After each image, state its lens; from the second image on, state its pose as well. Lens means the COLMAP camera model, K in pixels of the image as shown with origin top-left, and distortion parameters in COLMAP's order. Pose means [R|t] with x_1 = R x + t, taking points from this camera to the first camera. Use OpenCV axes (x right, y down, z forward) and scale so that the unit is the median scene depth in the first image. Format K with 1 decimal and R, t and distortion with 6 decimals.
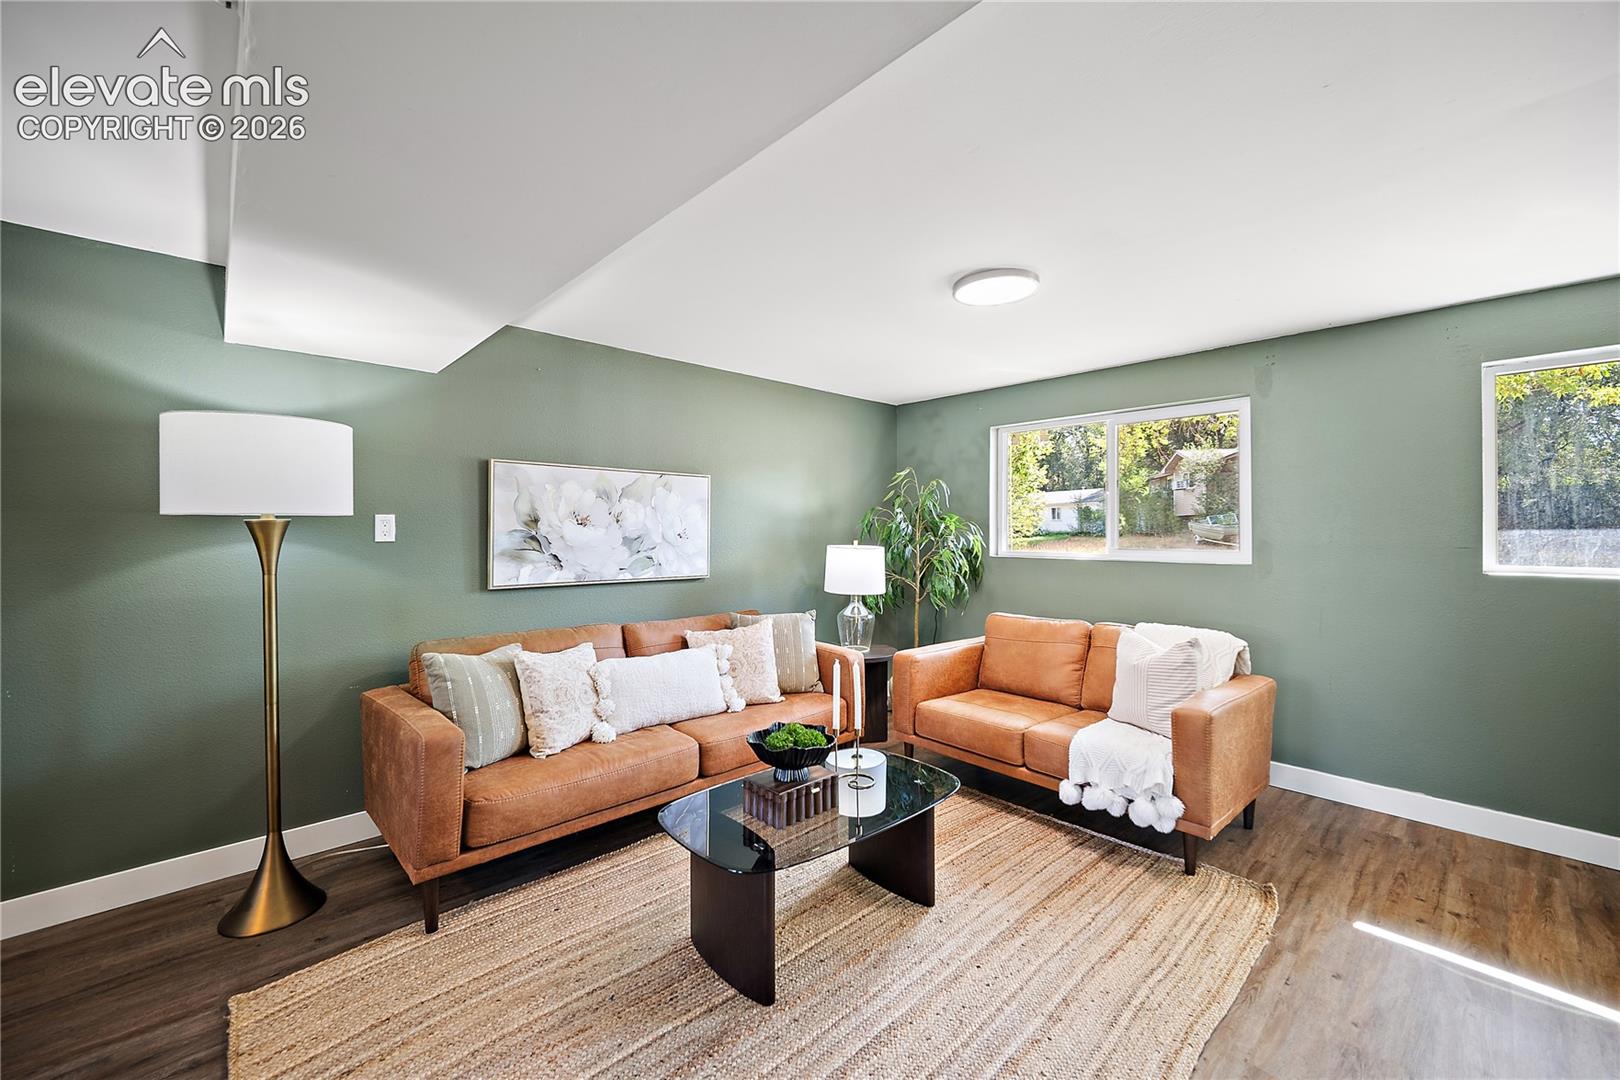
lens RADIAL K [[645.8, 0, 797.6], [0, 645.8, 534.8], [0, 0, 1]] dist [-0.001854, 0.000086]
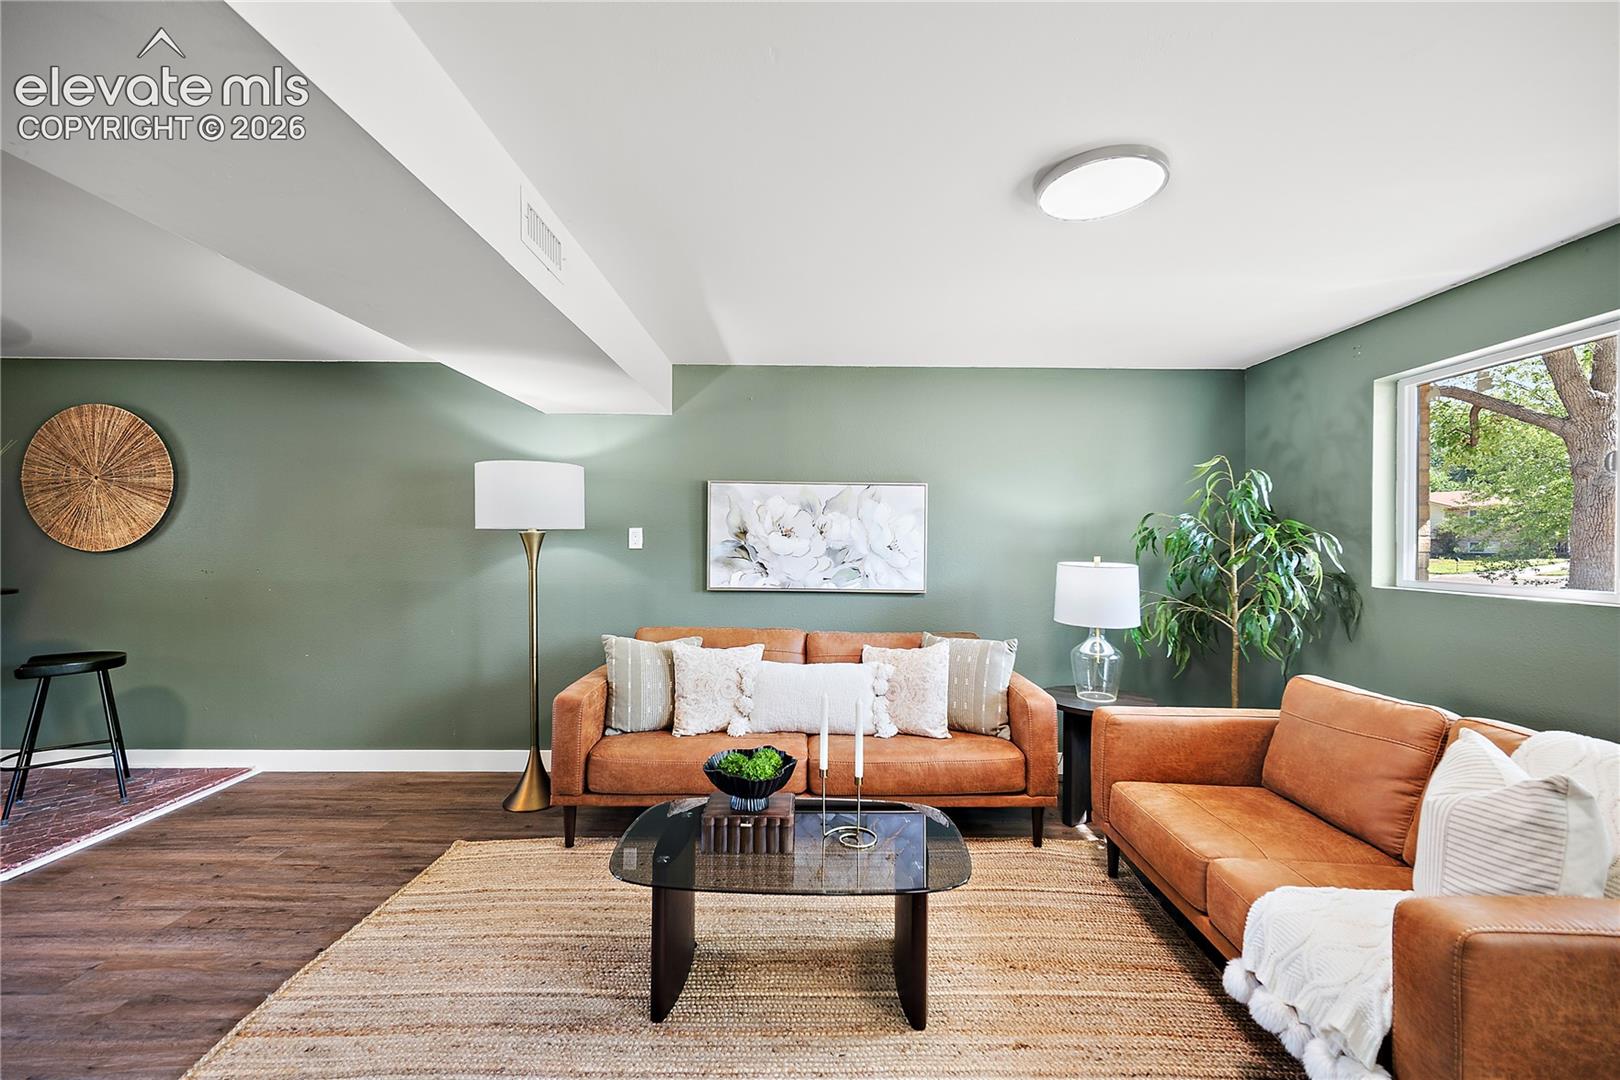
lens RADIAL K [[645.8, 0, 809.7], [0, 645.8, 542.3], [0, 0, 1]] dist [-0.001854, 0.000086]
pose [[0.736762, 0.006268, -0.676123, 0.436121], [-0.012246, 0.999917, -0.004074, -0.001082], [0.676041, 0.011281, 0.736778, 0.234485]]
